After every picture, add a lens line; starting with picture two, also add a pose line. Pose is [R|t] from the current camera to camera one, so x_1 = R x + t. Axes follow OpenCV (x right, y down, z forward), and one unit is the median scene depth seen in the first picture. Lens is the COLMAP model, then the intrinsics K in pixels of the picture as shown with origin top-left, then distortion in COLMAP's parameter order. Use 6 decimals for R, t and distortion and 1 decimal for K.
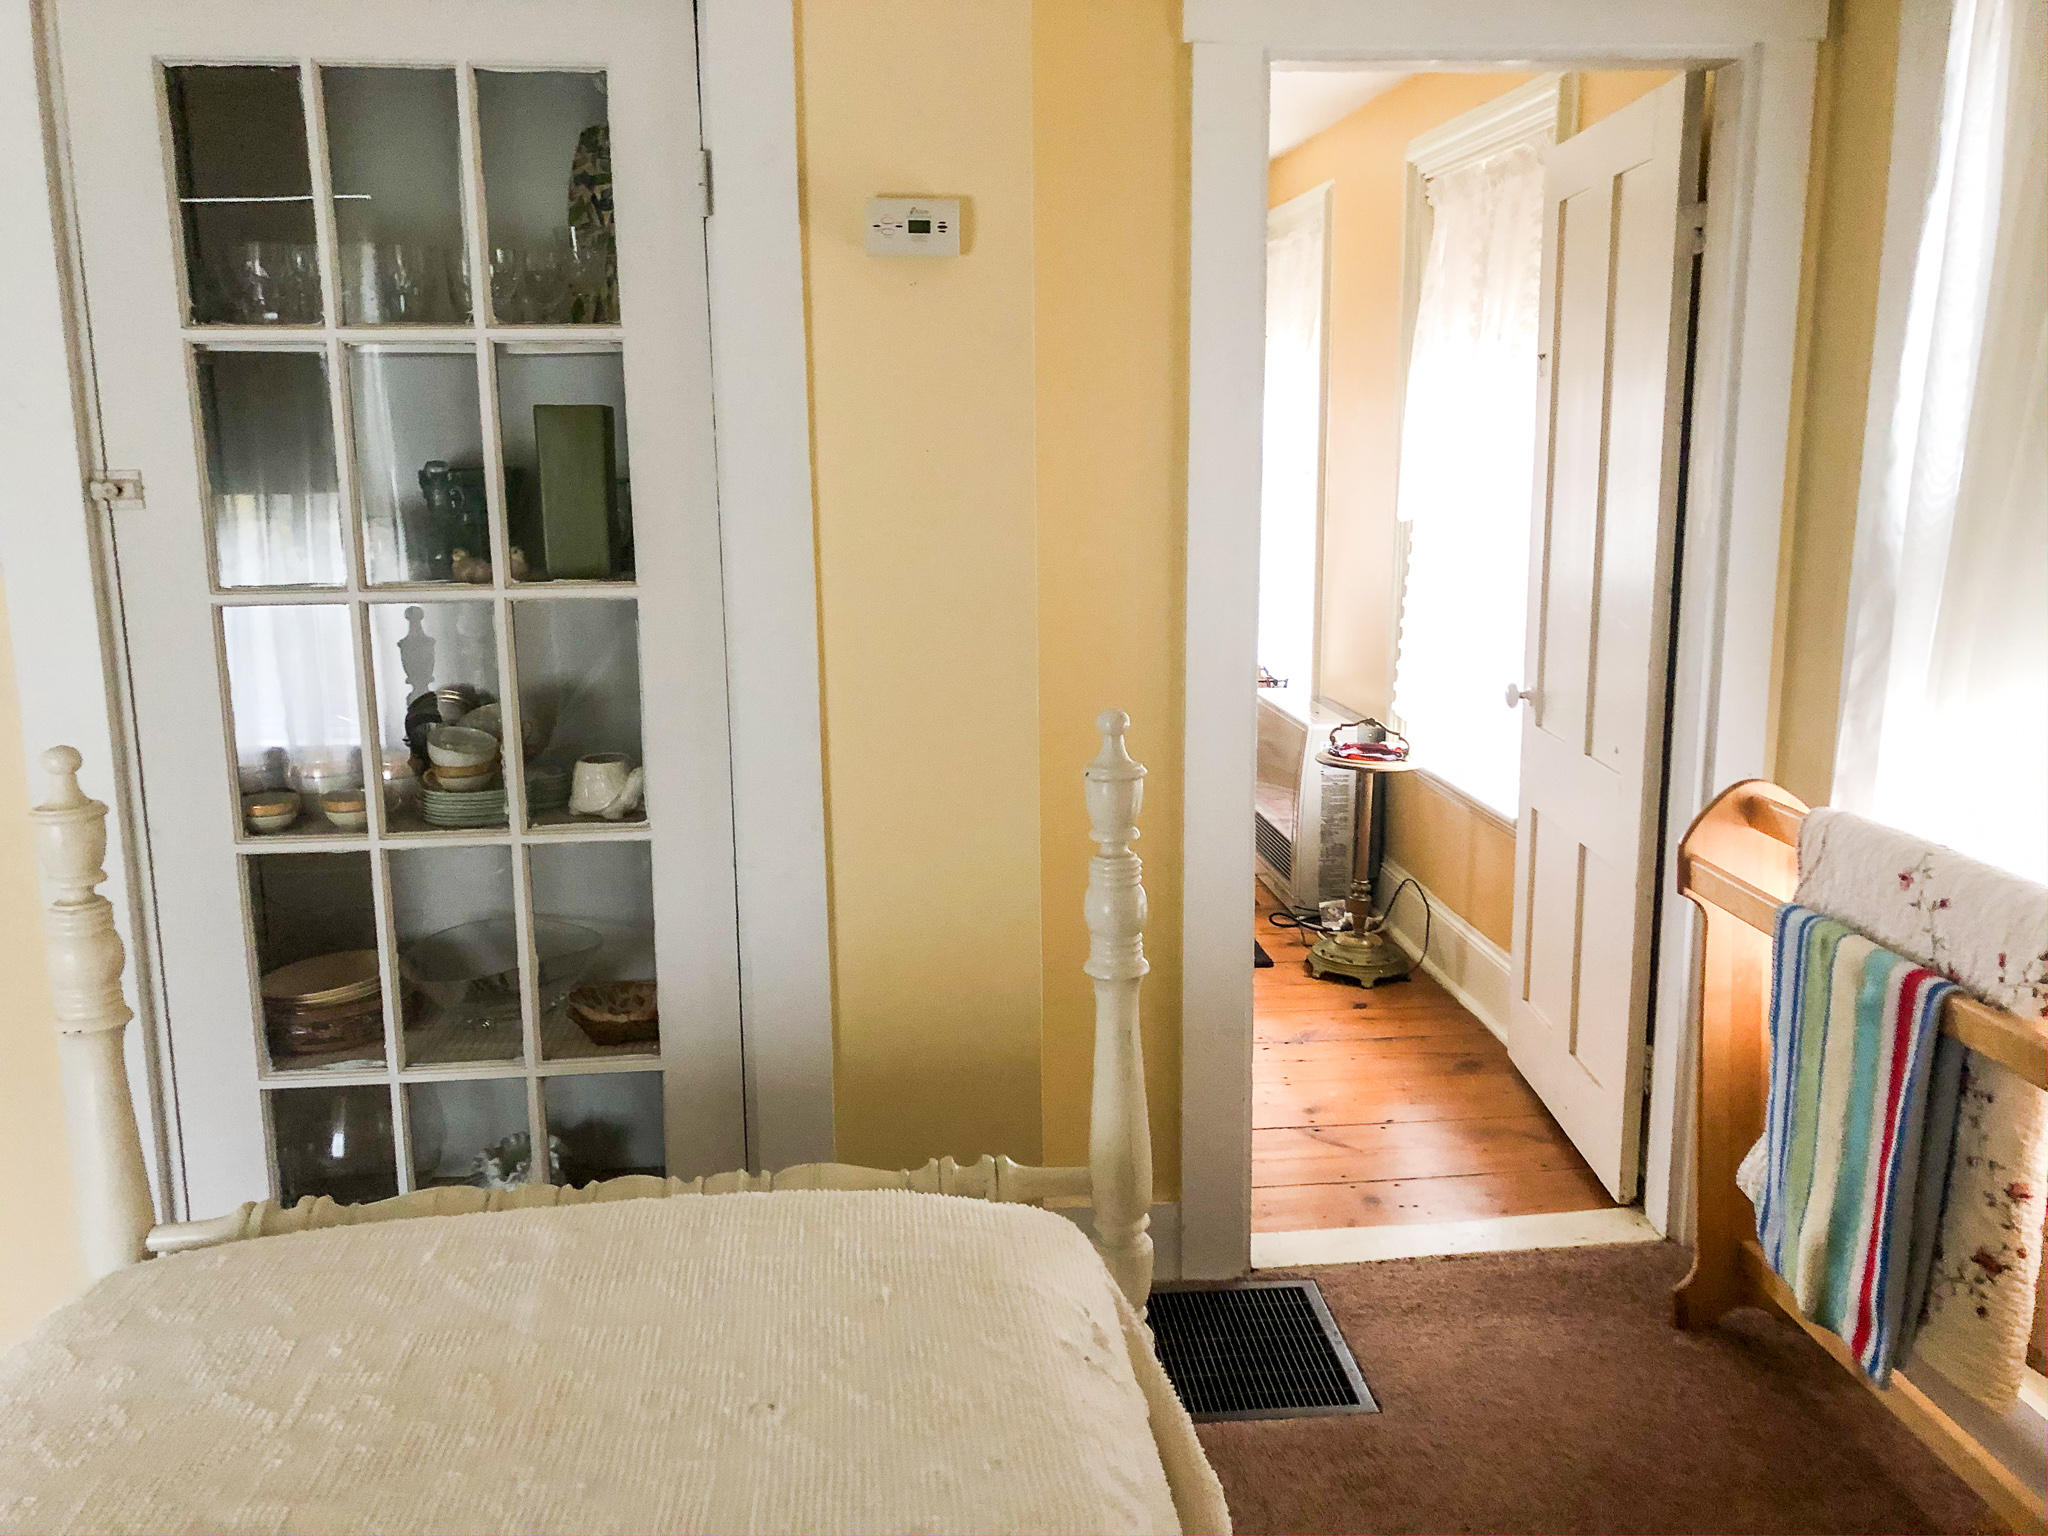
lens RADIAL K [[1704.6, 0, 1020.0], [0, 1704.6, 745.3], [0, 0, 1]] dist [0.060741, -0.004620]
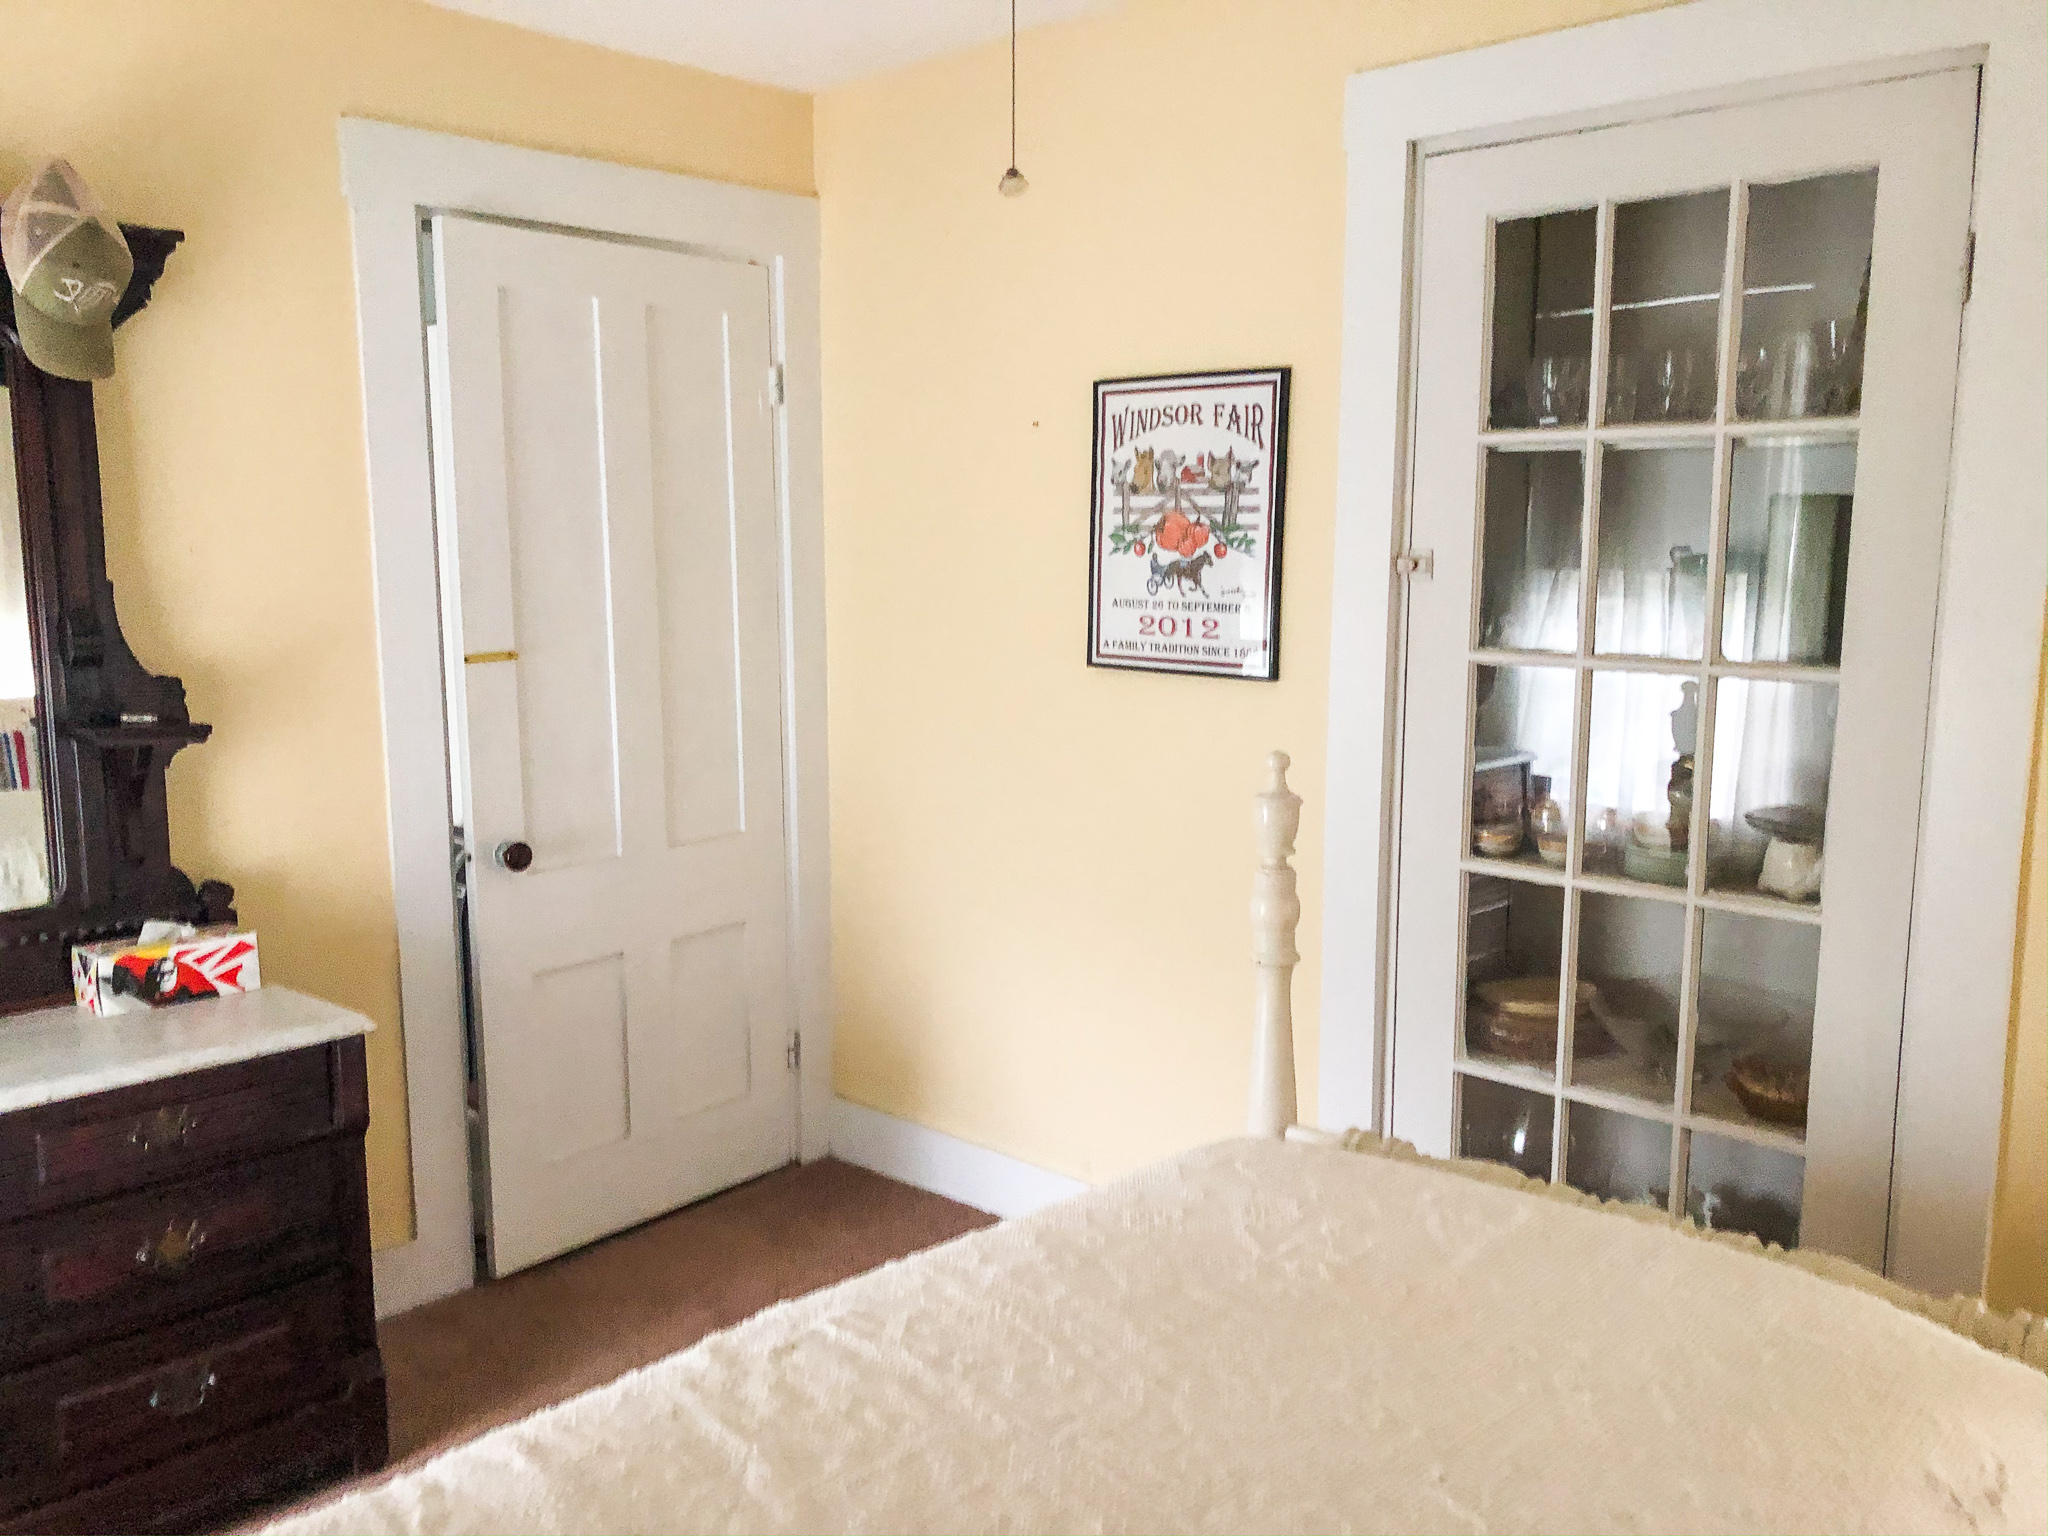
lens RADIAL K [[1704.6, 0, 1030.0], [0, 1704.6, 779.1], [0, 0, 1]] dist [0.060741, -0.004620]
pose [[0.679069, 0.126700, -0.723058, 0.189379], [-0.145024, 0.988734, 0.037053, 0.000644], [0.719607, 0.079700, 0.689793, -0.037842]]
